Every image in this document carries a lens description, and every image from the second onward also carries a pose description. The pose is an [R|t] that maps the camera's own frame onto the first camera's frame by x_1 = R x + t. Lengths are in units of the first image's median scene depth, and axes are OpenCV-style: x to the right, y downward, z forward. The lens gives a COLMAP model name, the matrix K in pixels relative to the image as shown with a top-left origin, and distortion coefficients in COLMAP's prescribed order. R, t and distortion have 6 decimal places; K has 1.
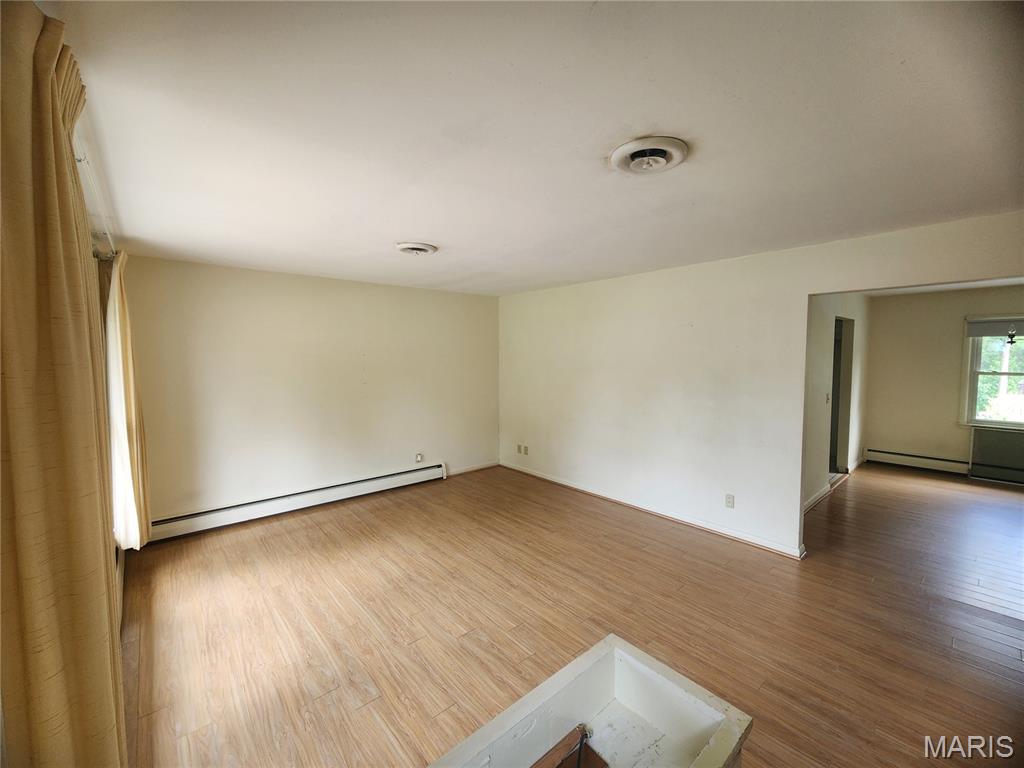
lens RADIAL K [[418.0, 0, 506.0], [0, 418.0, 382.7], [0, 0, 1]] dist [0.000065, -0.000889]
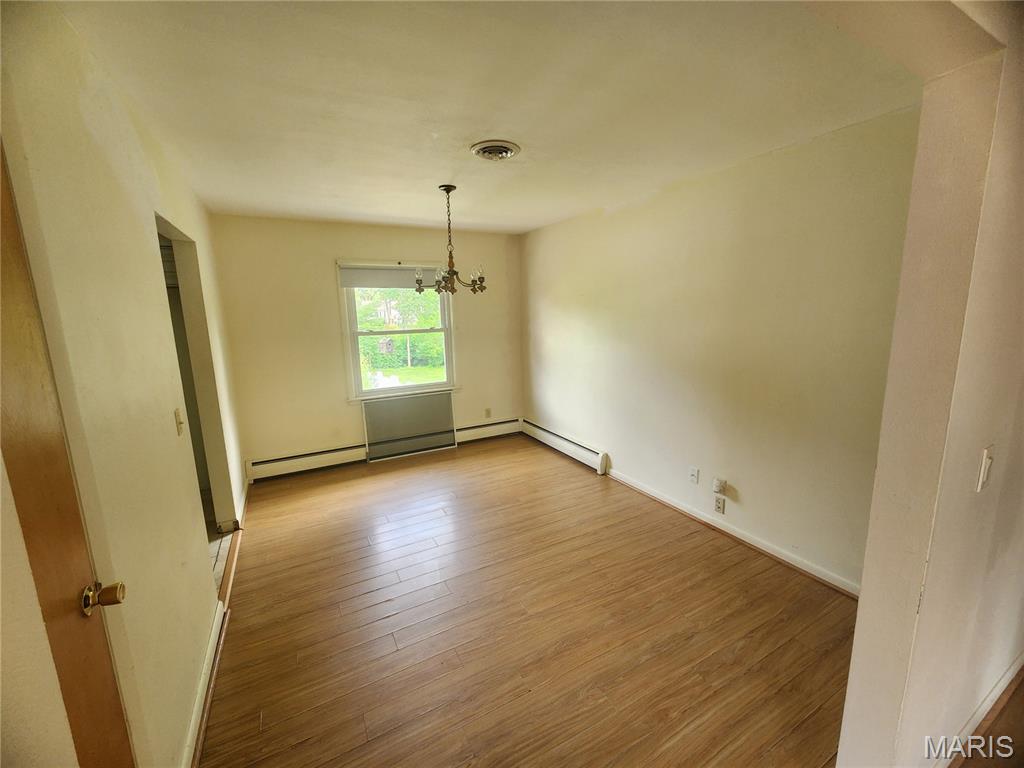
lens RADIAL K [[418.0, 0, 512.7], [0, 418.0, 379.1], [0, 0, 1]] dist [0.000065, -0.000889]
pose [[0.216877, -0.175974, 0.960207, 0.412184], [0.073155, 0.983782, 0.163771, -0.046926], [-0.973454, 0.034726, 0.226233, 0.531605]]
